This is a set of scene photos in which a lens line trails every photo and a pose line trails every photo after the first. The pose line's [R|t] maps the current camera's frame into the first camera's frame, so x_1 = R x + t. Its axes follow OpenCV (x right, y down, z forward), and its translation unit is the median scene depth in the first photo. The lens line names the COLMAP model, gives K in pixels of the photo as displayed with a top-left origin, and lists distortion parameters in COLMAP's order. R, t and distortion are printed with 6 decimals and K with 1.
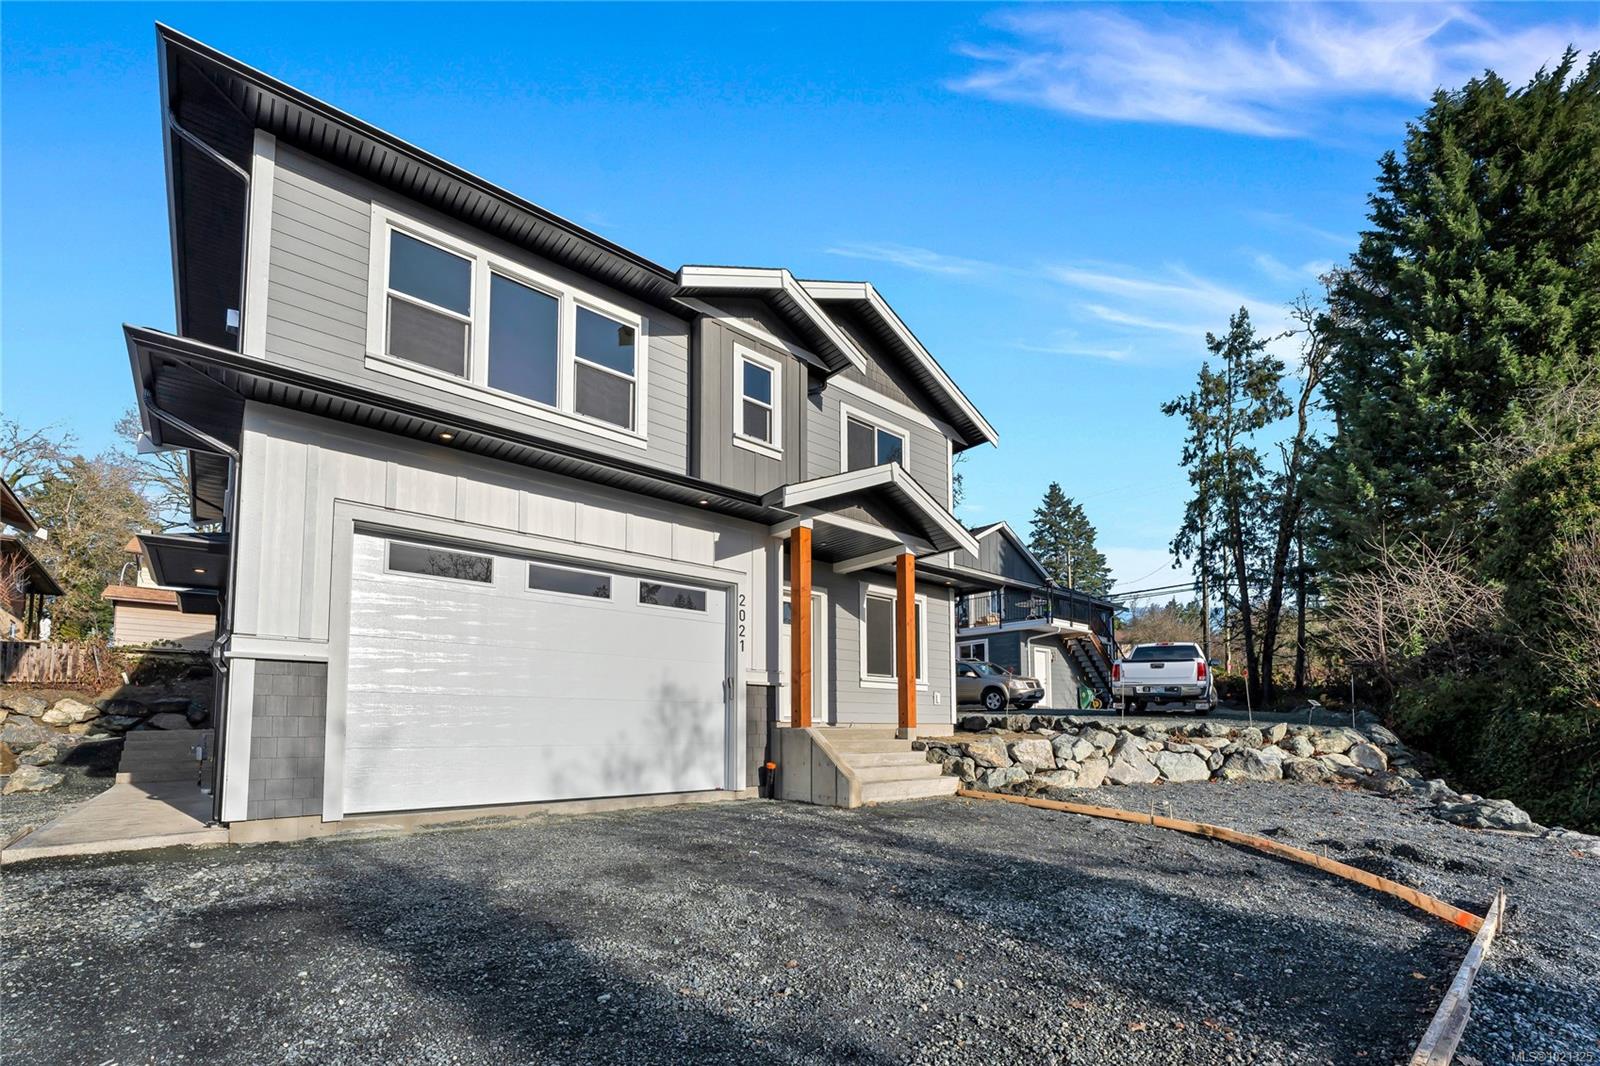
lens RADIAL K [[647.7, 0, 793.1], [0, 647.7, 525.3], [0, 0, 1]] dist [-0.000809, -0.000132]
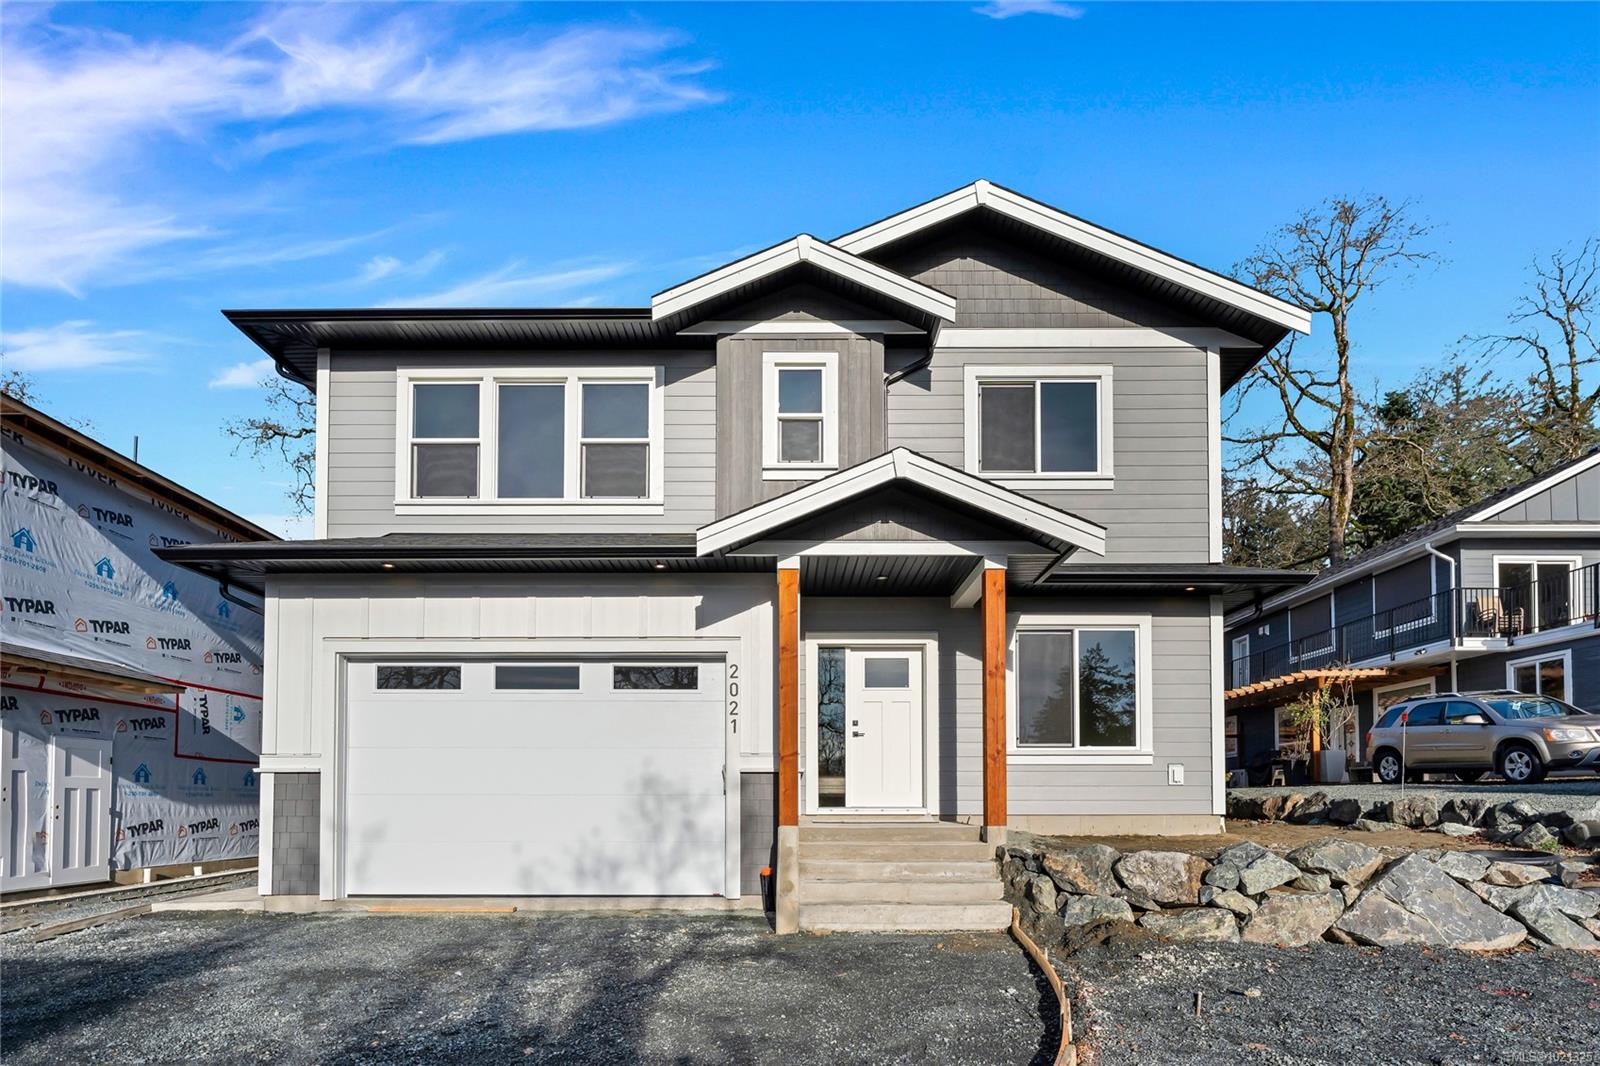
lens RADIAL K [[789.4, 0, 928.7], [0, 789.4, 594.3], [0, 0, 1]] dist [0.000126, -0.000421]
pose [[0.764773, -0.157666, -0.624711, 0.783038], [0.194019, 0.980946, -0.010055, 0.080445], [0.614394, -0.113516, 0.780791, 0.390199]]
